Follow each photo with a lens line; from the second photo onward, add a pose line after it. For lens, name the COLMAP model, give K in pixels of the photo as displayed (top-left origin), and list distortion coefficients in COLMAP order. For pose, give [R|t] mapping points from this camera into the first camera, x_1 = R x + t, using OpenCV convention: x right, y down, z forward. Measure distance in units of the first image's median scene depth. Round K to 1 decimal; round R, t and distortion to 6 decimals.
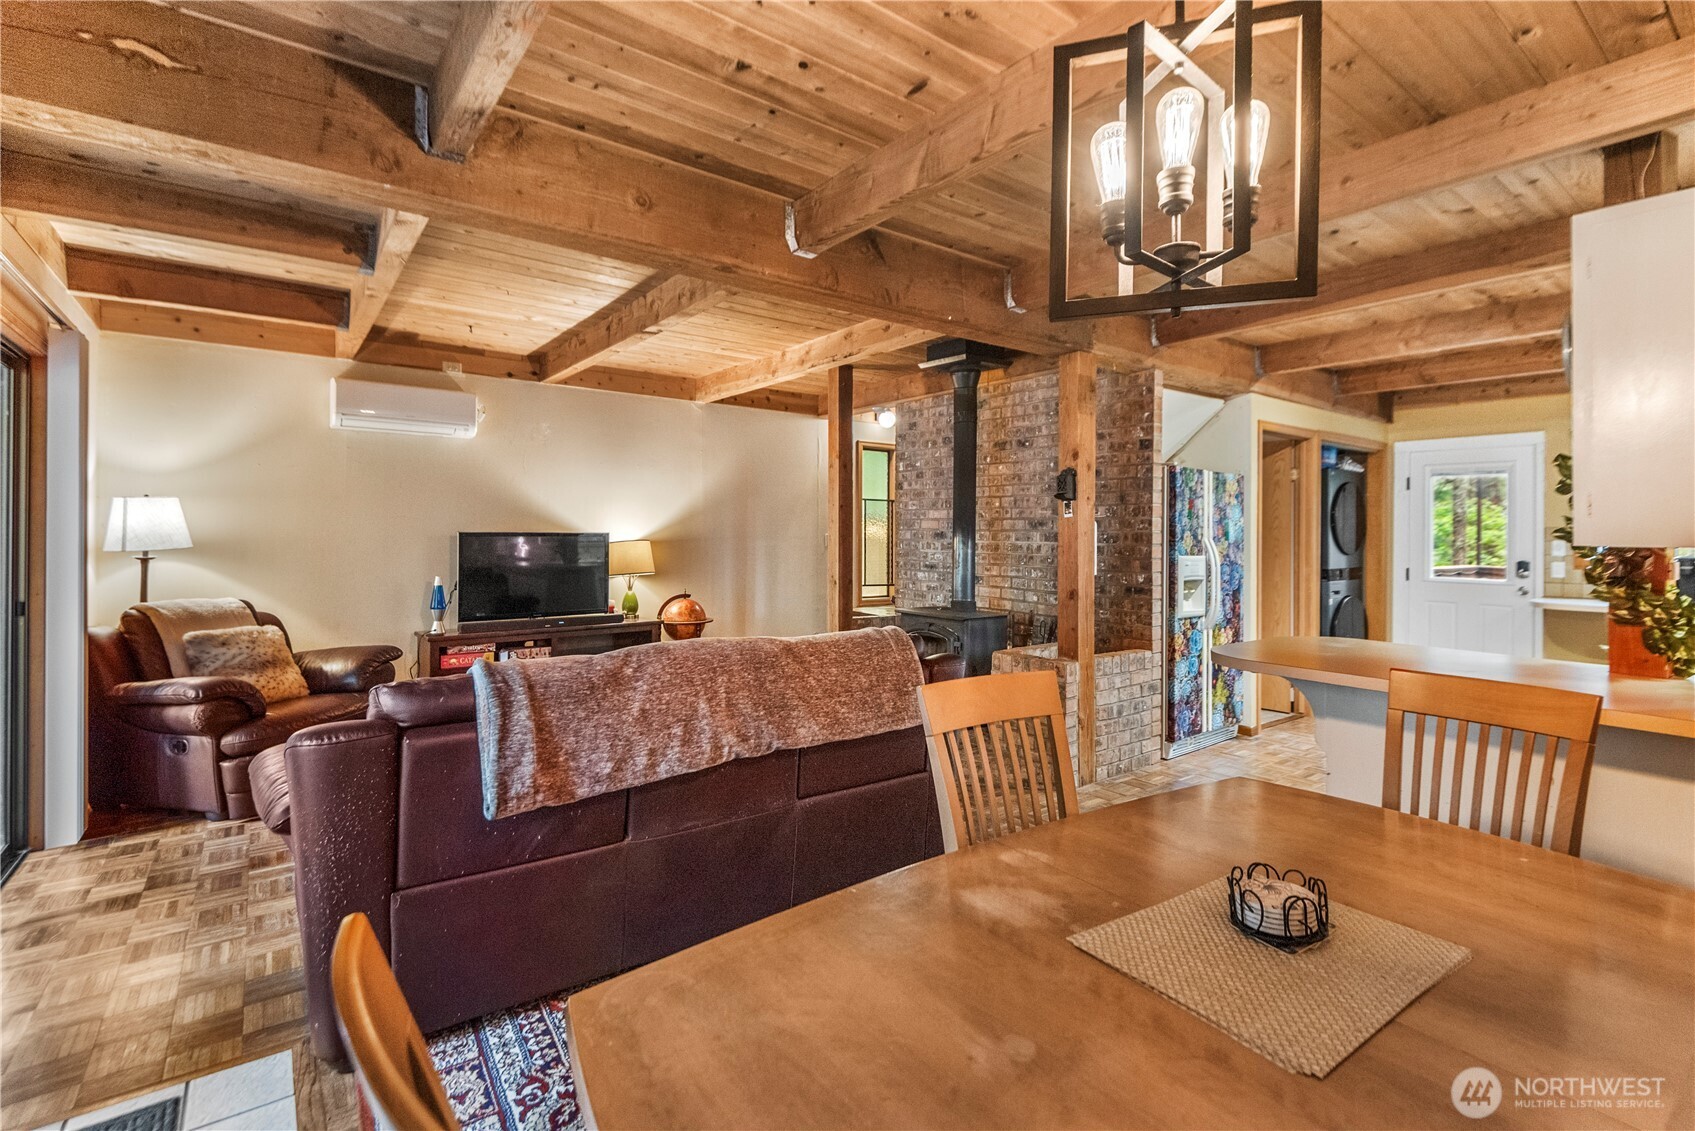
lens RADIAL K [[783.2, 0, 838.0], [0, 783.2, 530.9], [0, 0, 1]] dist [0.003421, -0.004227]
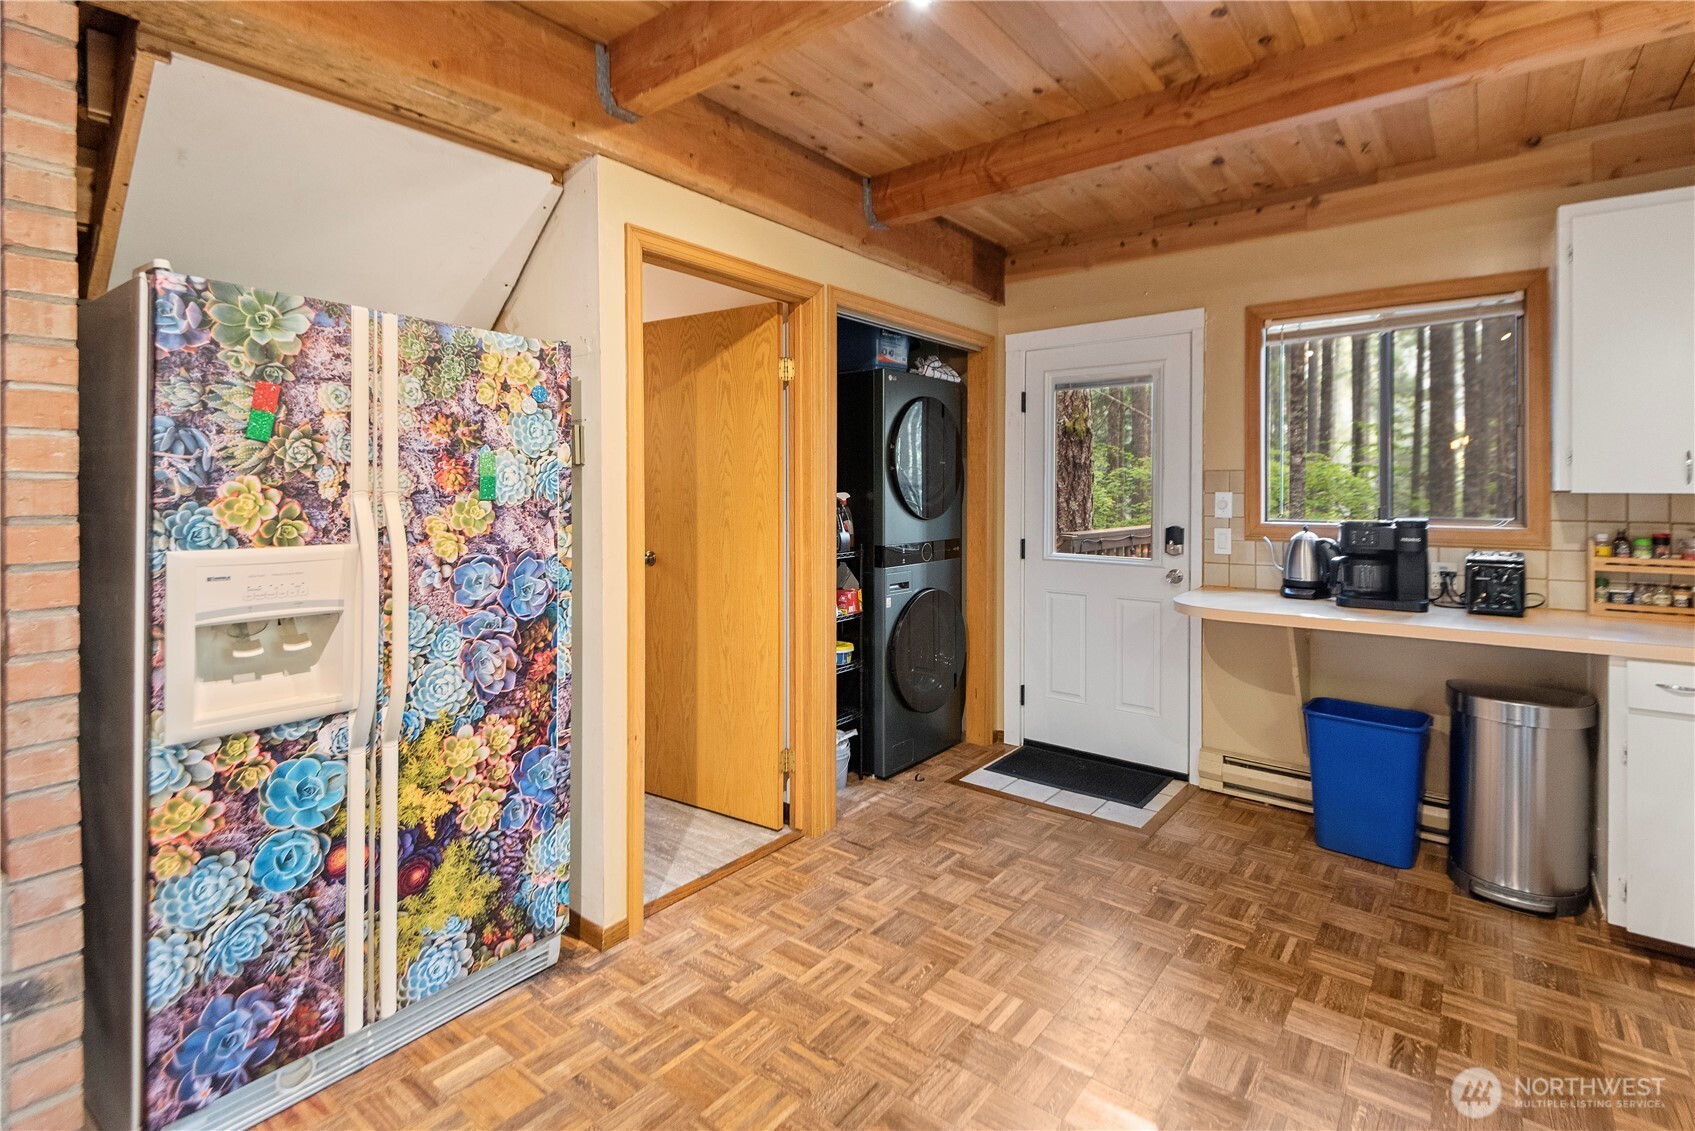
lens RADIAL K [[783.2, 0, 840.3], [0, 783.2, 495.5], [0, 0, 1]] dist [0.003421, -0.004227]
pose [[0.970824, -0.010897, 0.239547, 0.498305], [0.008387, 0.999899, 0.011495, 0.005905], [-0.239648, -0.009151, 0.970817, 0.495464]]
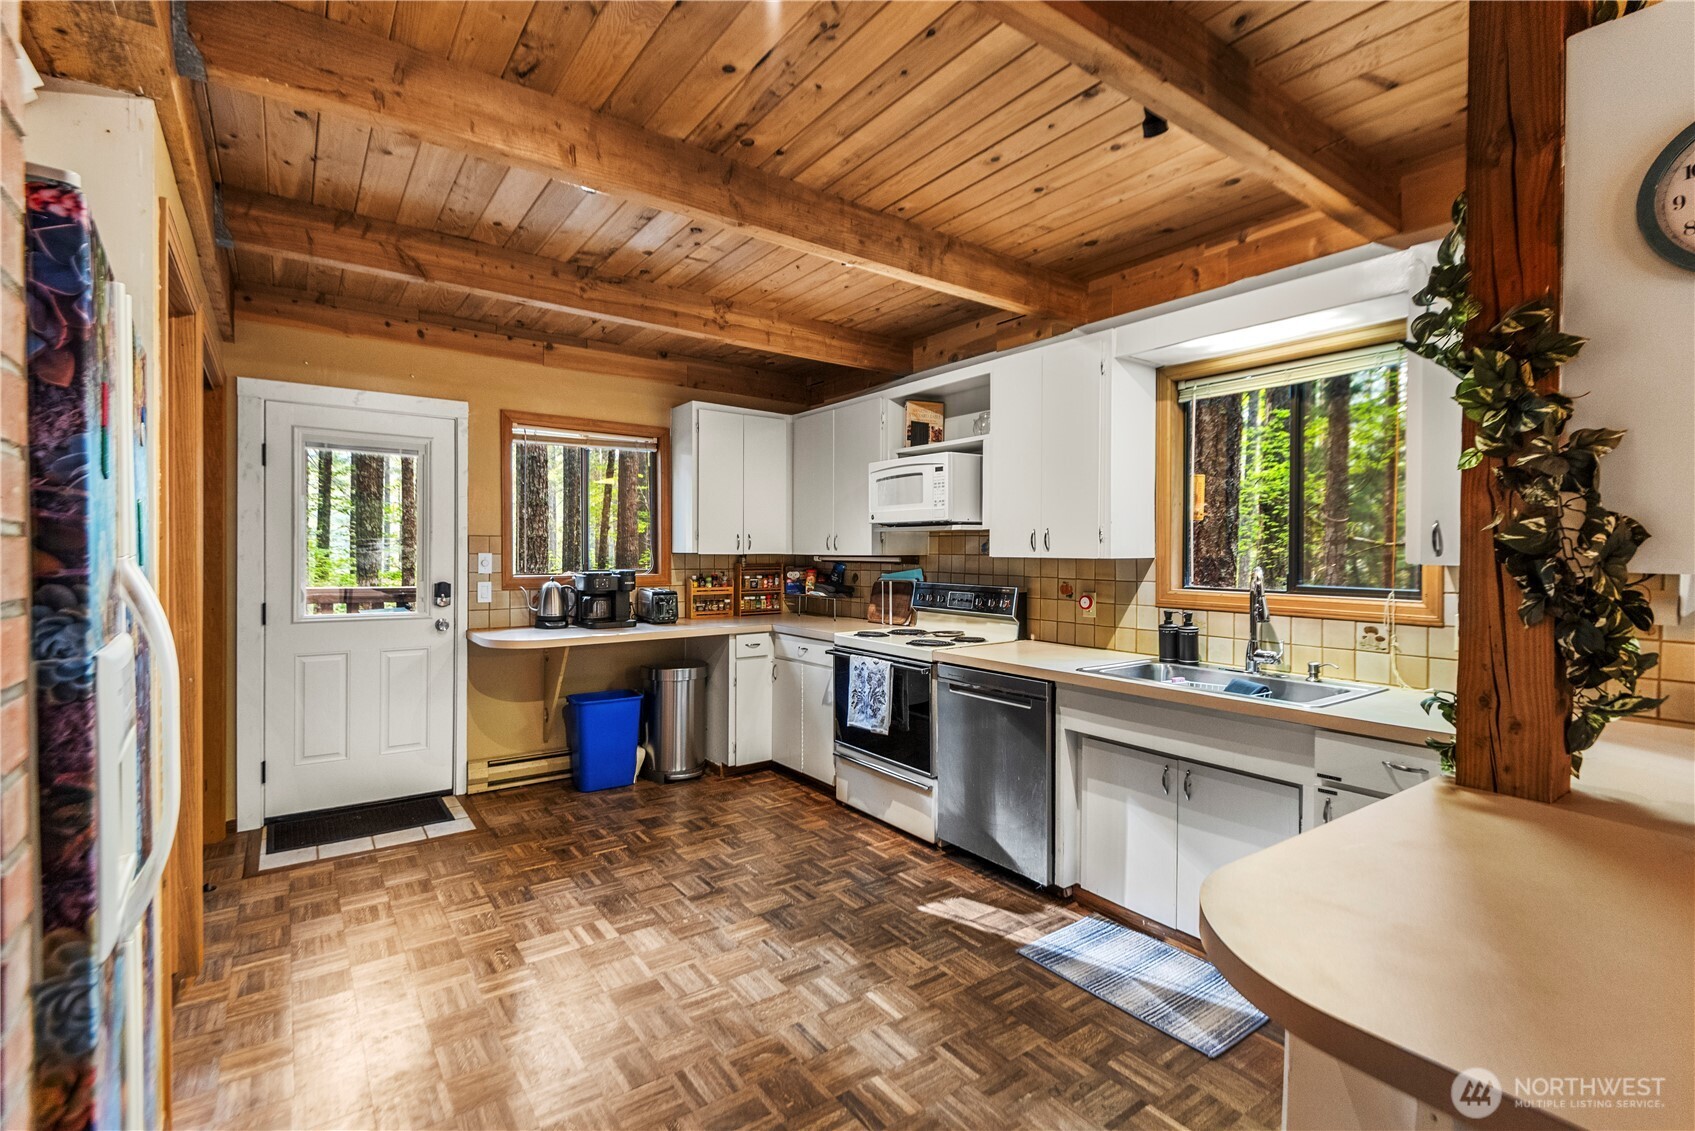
lens RADIAL K [[783.2, 0, 839.9], [0, 783.2, 560.8], [0, 0, 1]] dist [0.003421, -0.004227]
pose [[0.022819, -0.020332, 0.999533, 0.185643], [-0.008693, 0.999751, 0.020535, 0.001848], [-0.999702, -0.009157, 0.022636, 0.646762]]
